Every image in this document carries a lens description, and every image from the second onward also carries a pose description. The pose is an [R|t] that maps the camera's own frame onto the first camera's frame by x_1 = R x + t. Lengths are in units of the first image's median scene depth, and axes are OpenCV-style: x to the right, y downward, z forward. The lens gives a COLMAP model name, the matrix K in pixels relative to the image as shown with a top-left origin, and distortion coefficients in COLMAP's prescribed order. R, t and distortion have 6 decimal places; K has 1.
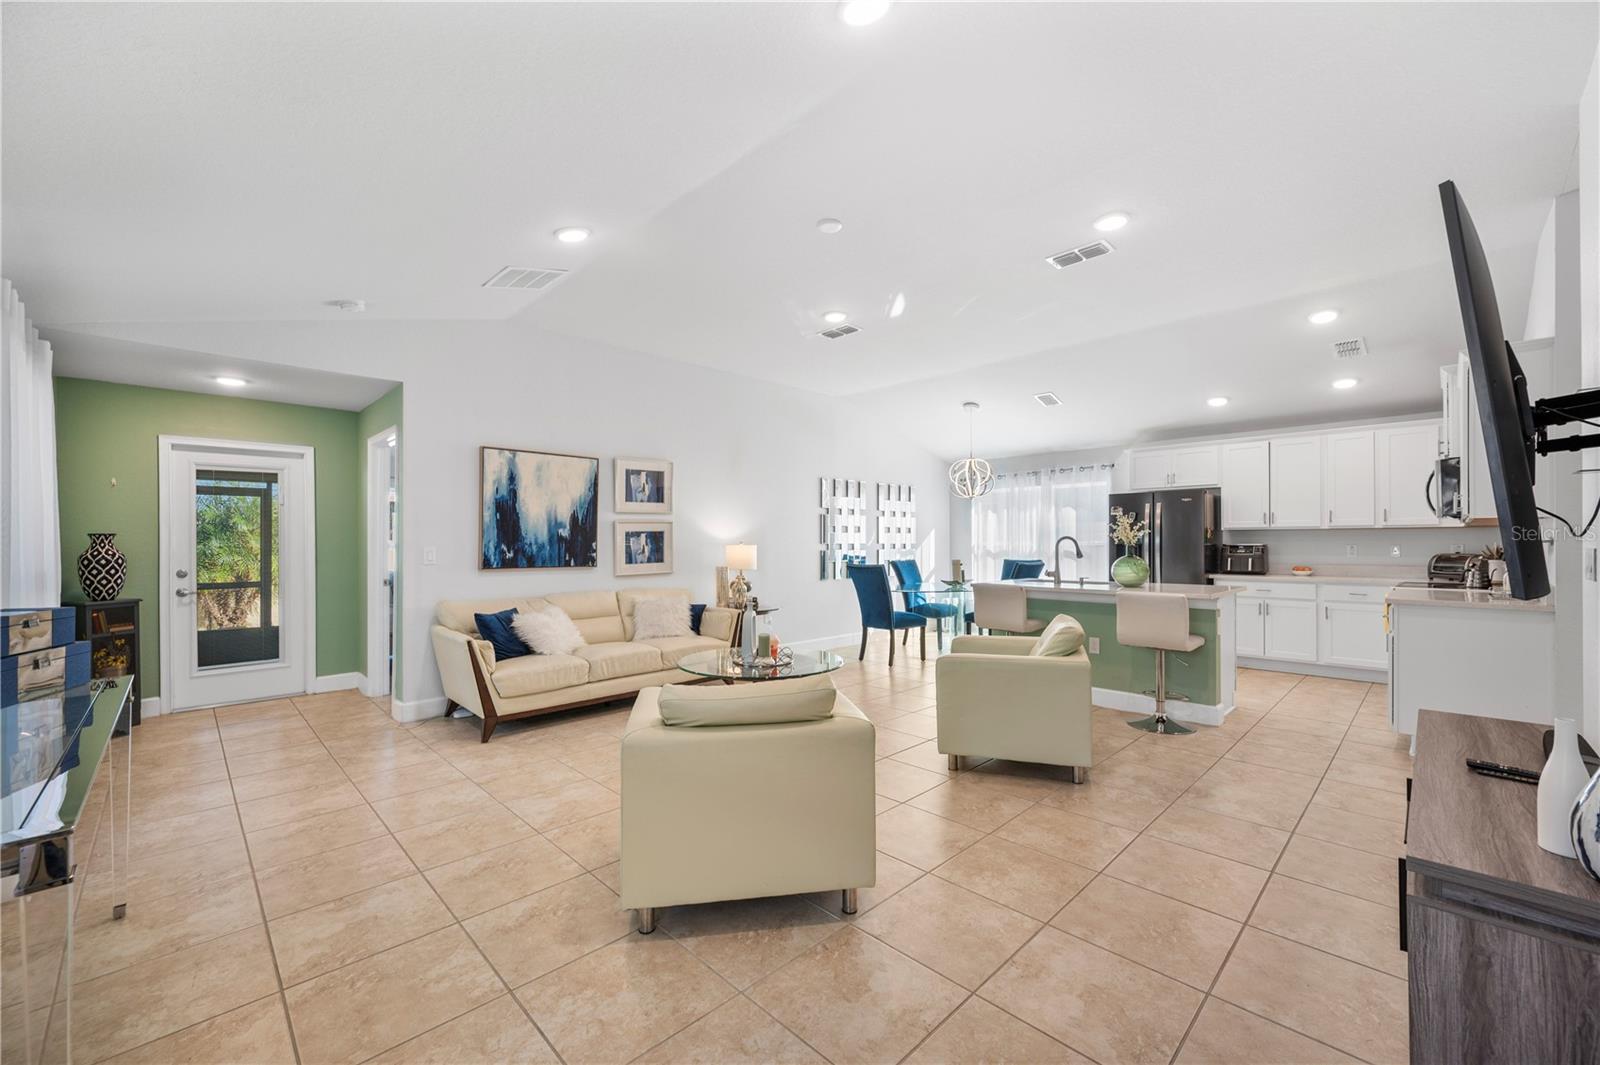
lens RADIAL K [[637.9, 0, 791.5], [0, 637.9, 543.7], [0, 0, 1]] dist [-0.001669, -0.000395]
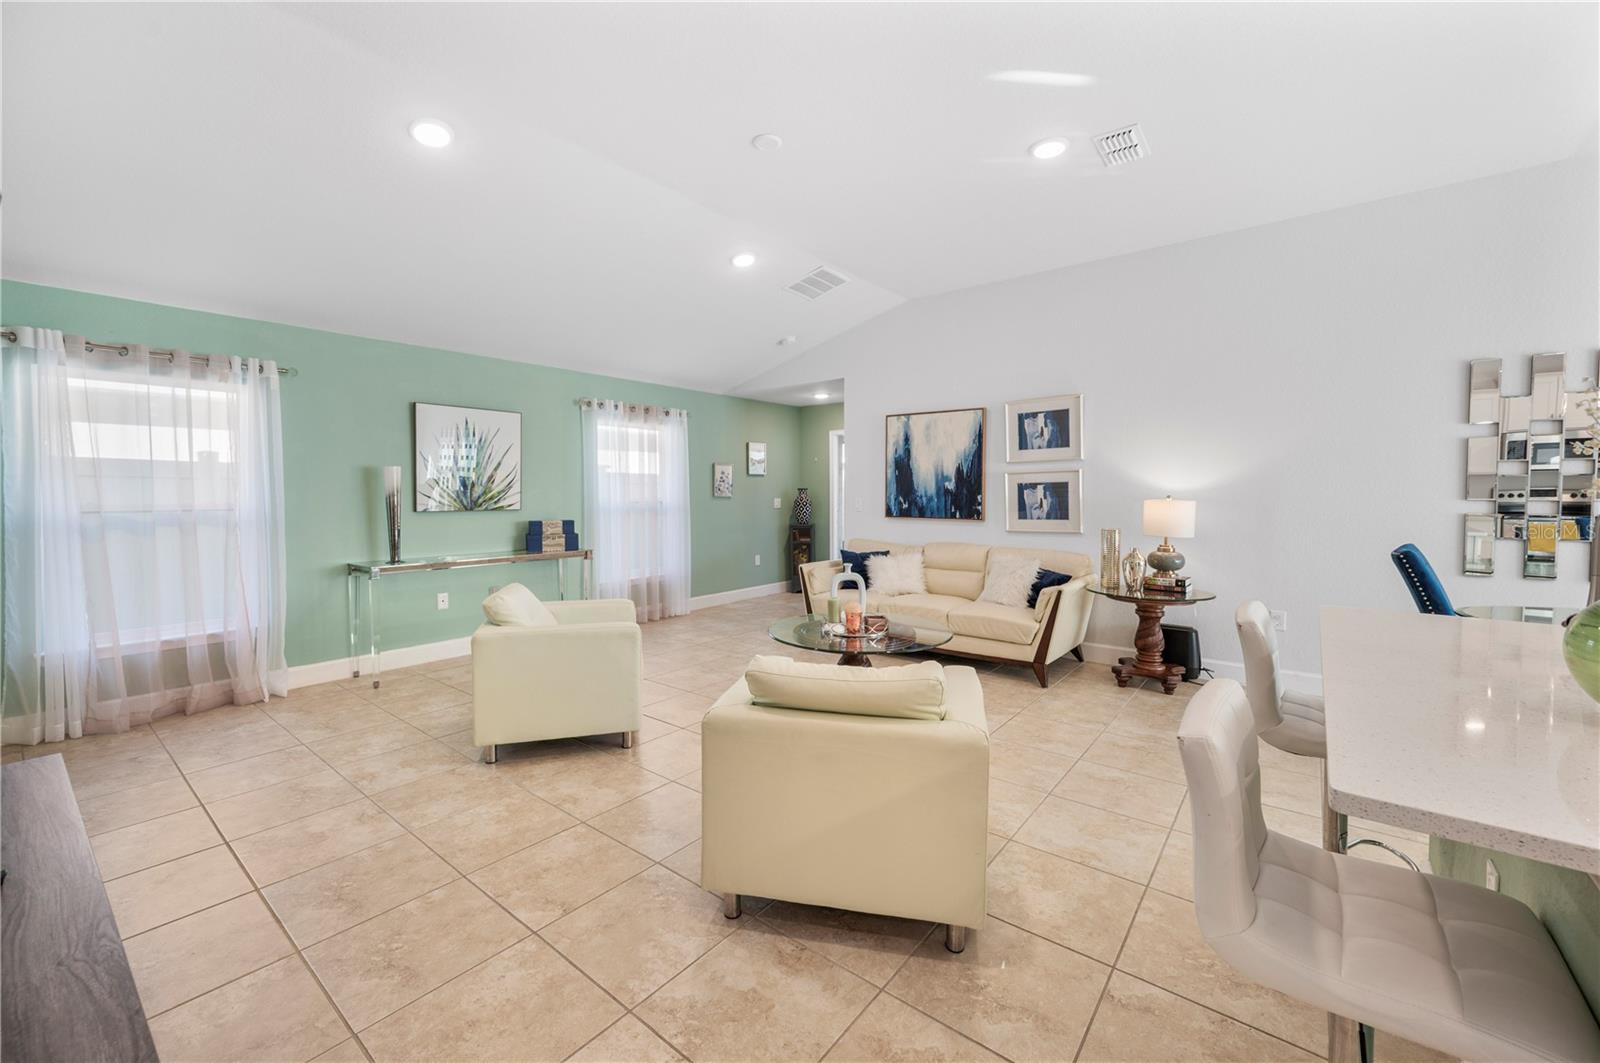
lens RADIAL K [[637.9, 0, 805.1], [0, 637.9, 522.4], [0, 0, 1]] dist [-0.001669, -0.000395]
pose [[0.130818, 0.052838, -0.989997, 0.668225], [0.002455, 0.998558, 0.053619, -0.014297], [0.991403, -0.009445, 0.130499, 0.646035]]
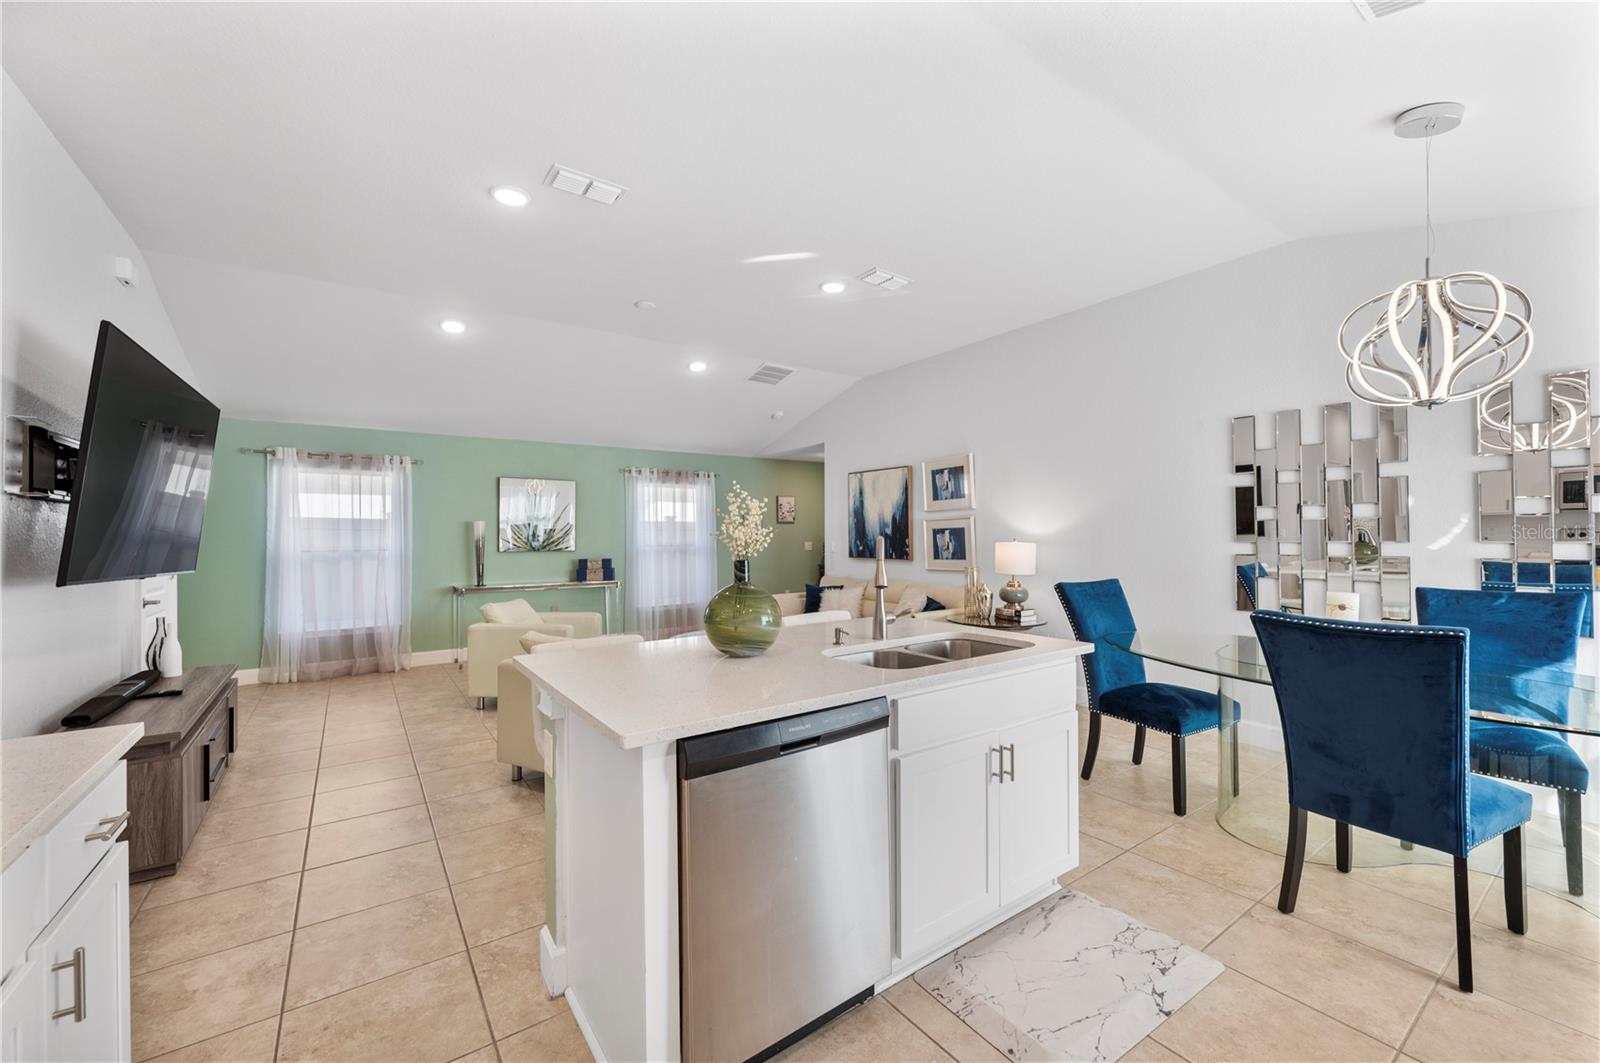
lens RADIAL K [[637.9, 0, 810.3], [0, 637.9, 533.8], [0, 0, 1]] dist [-0.001669, -0.000395]
pose [[-0.146378, 0.002176, -0.989226, 0.915732], [0.008918, 0.999960, 0.000880, -0.015103], [0.989189, -0.008693, -0.146392, 1.060769]]
